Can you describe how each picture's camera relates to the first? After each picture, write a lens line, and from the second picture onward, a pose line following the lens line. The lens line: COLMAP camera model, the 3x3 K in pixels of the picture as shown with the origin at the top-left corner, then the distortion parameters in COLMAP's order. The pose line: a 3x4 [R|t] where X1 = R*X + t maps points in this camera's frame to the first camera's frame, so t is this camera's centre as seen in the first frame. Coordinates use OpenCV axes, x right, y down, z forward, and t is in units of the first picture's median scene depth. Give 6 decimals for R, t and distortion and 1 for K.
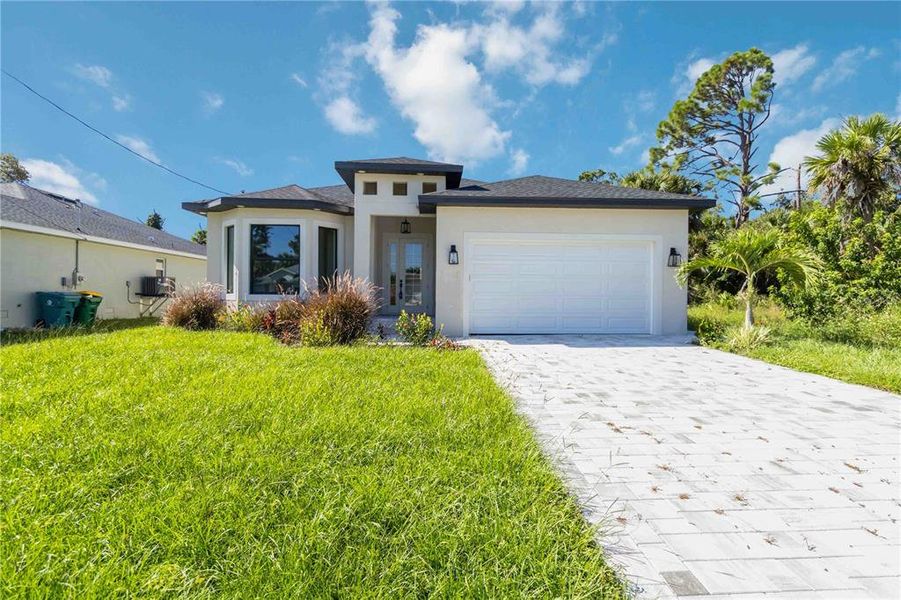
lens RADIAL K [[426.1, 0, 450.5], [0, 426.1, 300.0], [0, 0, 1]] dist [-0.002424, -0.000241]
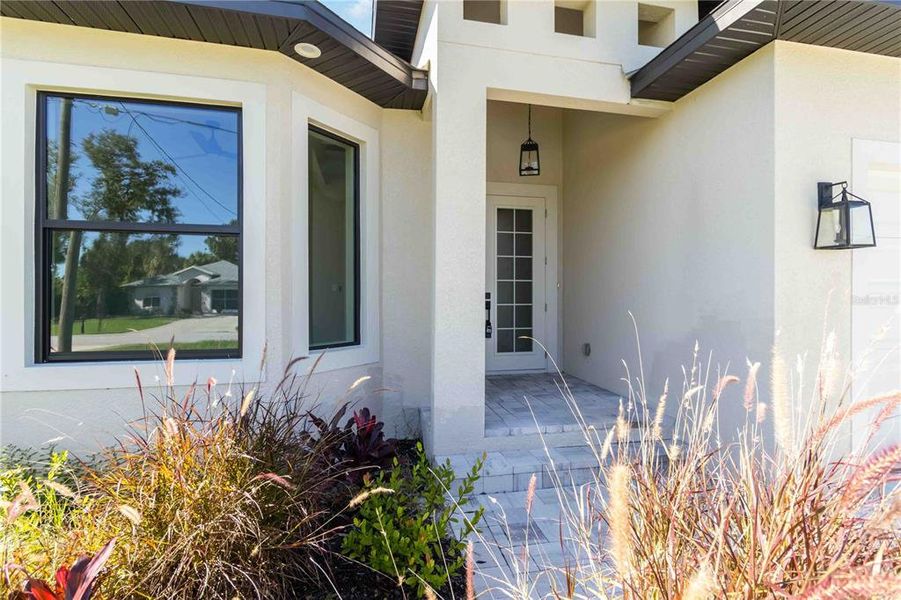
lens RADIAL K [[426.1, 0, 450.5], [0, 426.1, 300.0], [0, 0, 1]] dist [-0.002424, -0.000241]
pose [[0.986675, -0.007995, 0.162510, -0.258549], [0.008489, 0.999961, -0.002342, -0.047092], [-0.162485, 0.003691, 0.986704, 0.686039]]
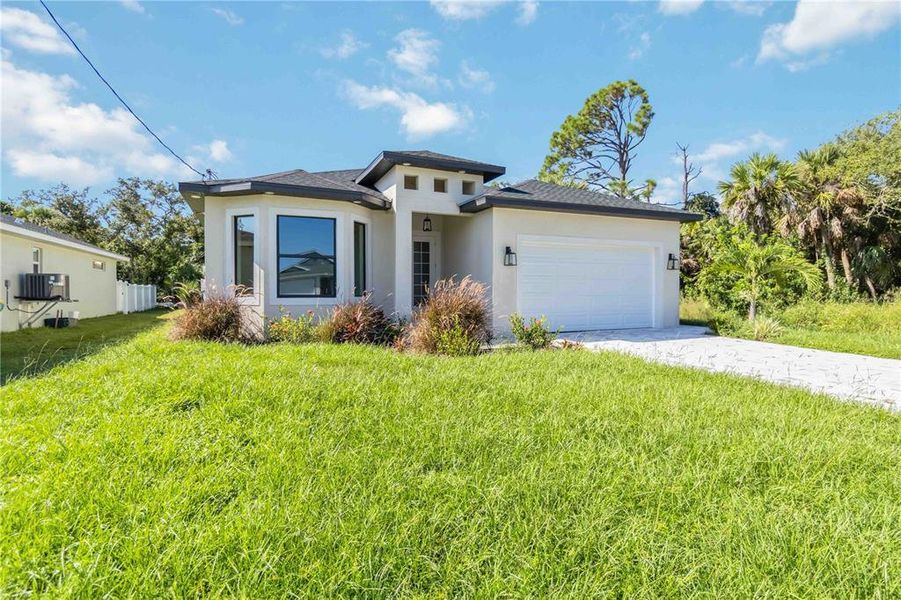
lens RADIAL K [[448.0, 0, 441.8], [0, 448.0, 294.1], [0, 0, 1]] dist [-0.002737, -0.000644]
pose [[0.939474, -0.009898, 0.342476, -0.453615], [0.010959, 0.999939, -0.001163, -0.015815], [-0.342444, 0.004846, 0.939526, 0.054588]]
